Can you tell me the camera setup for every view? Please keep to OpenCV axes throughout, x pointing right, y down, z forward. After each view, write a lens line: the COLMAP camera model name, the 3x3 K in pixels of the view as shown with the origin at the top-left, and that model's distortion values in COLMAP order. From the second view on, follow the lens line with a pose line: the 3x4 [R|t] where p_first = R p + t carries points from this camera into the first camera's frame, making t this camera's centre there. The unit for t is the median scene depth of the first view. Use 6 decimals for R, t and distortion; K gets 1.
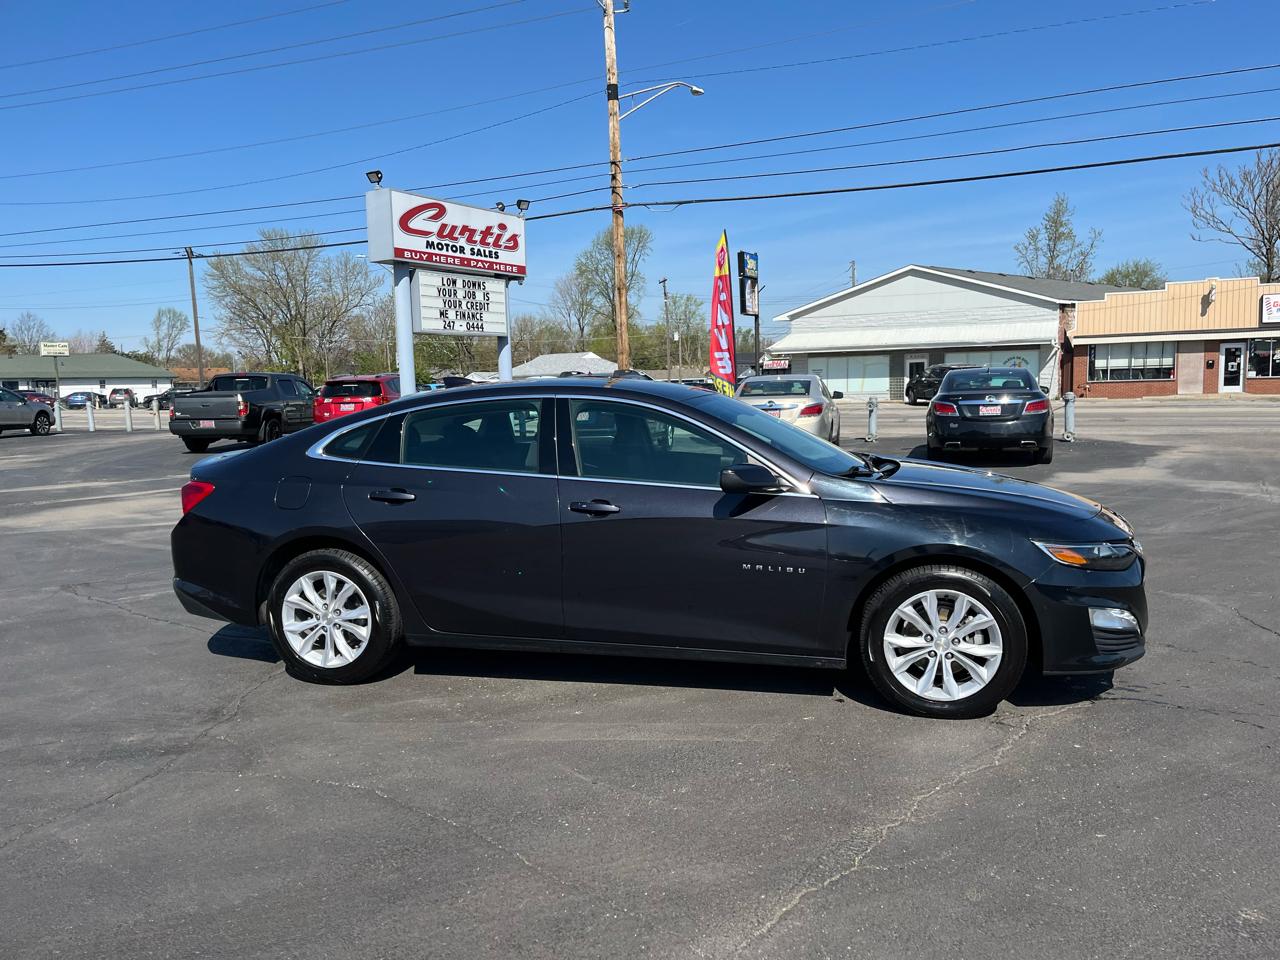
lens RADIAL K [[968.6, 0, 649.6], [0, 968.6, 485.8], [0, 0, 1]] dist [0.063035, -0.074163]
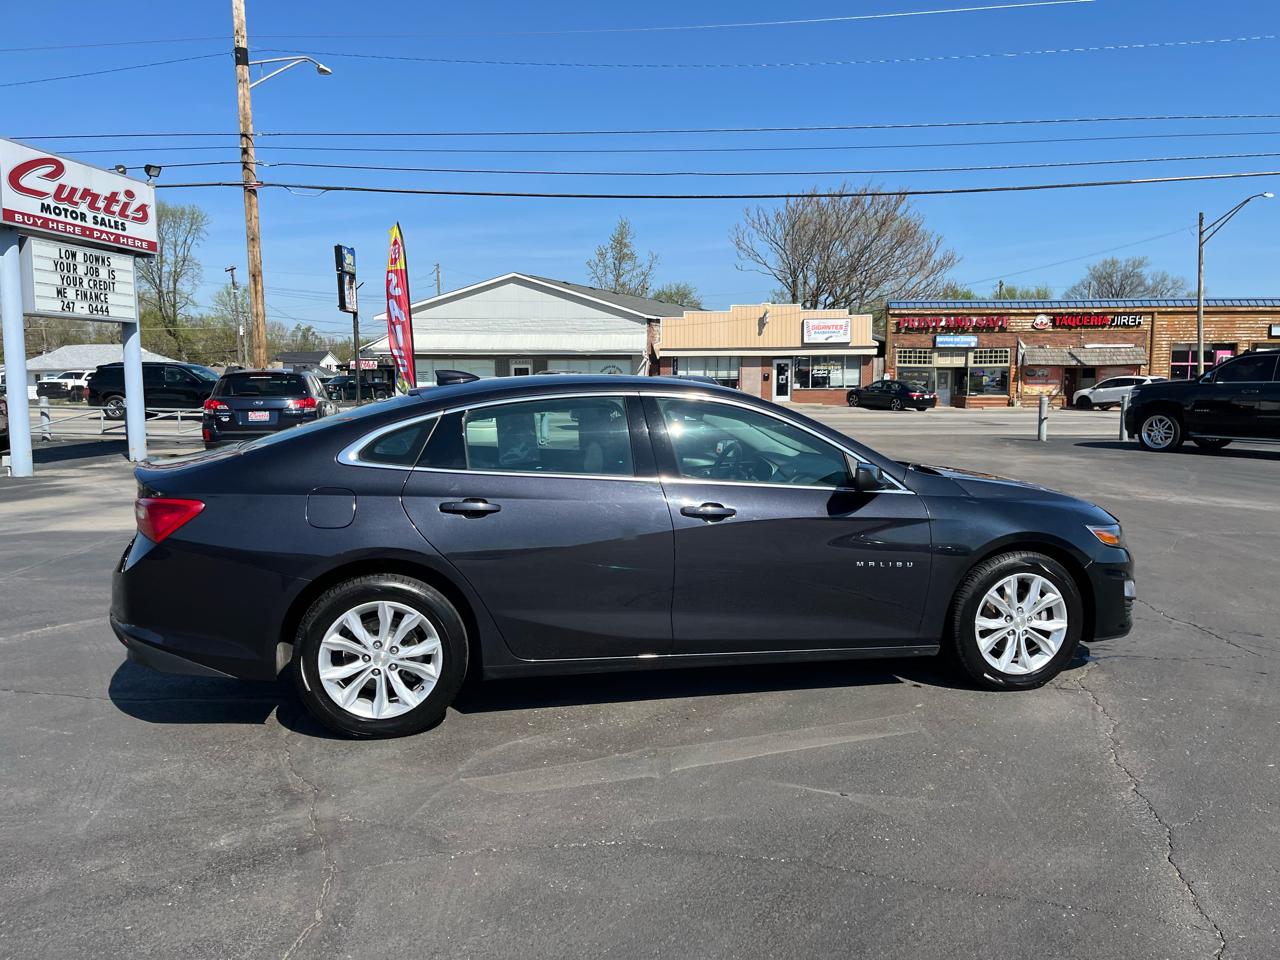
lens RADIAL K [[965.4, 0, 650.9], [0, 965.4, 484.7], [0, 0, 1]] dist [0.067956, -0.080896]
pose [[0.903255, -0.025736, 0.428332, -0.113113], [0.027678, 0.999615, 0.001695, -0.001646], [-0.428211, 0.010325, 0.903620, 0.037101]]
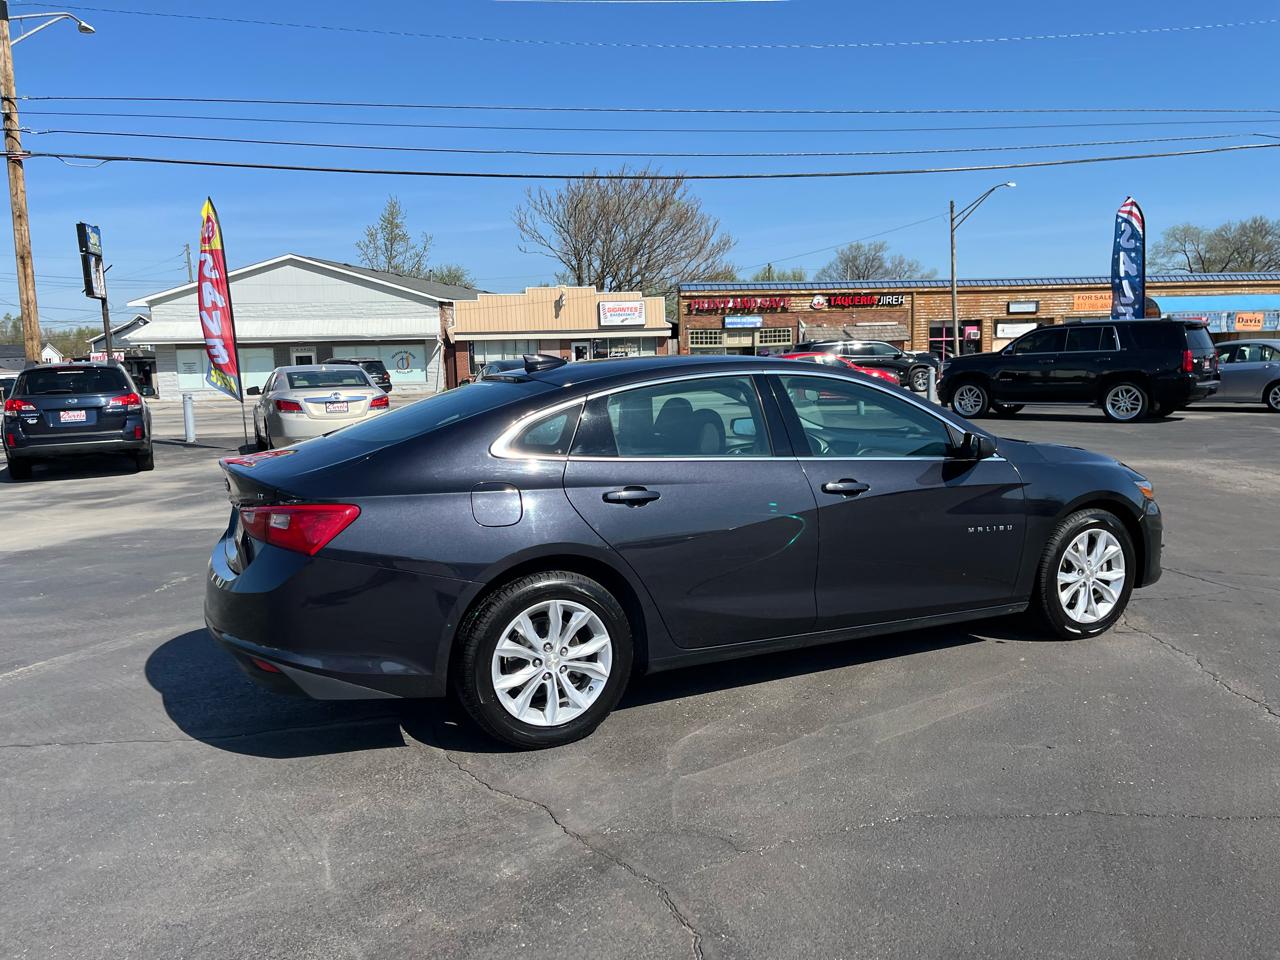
lens RADIAL K [[967.8, 0, 650.4], [0, 967.8, 483.1], [0, 0, 1]] dist [0.066740, -0.082693]
pose [[0.778972, -0.077753, 0.622219, -0.177013], [0.076673, 0.996647, 0.028552, -0.005327], [-0.622353, 0.025467, 0.782322, 0.081626]]
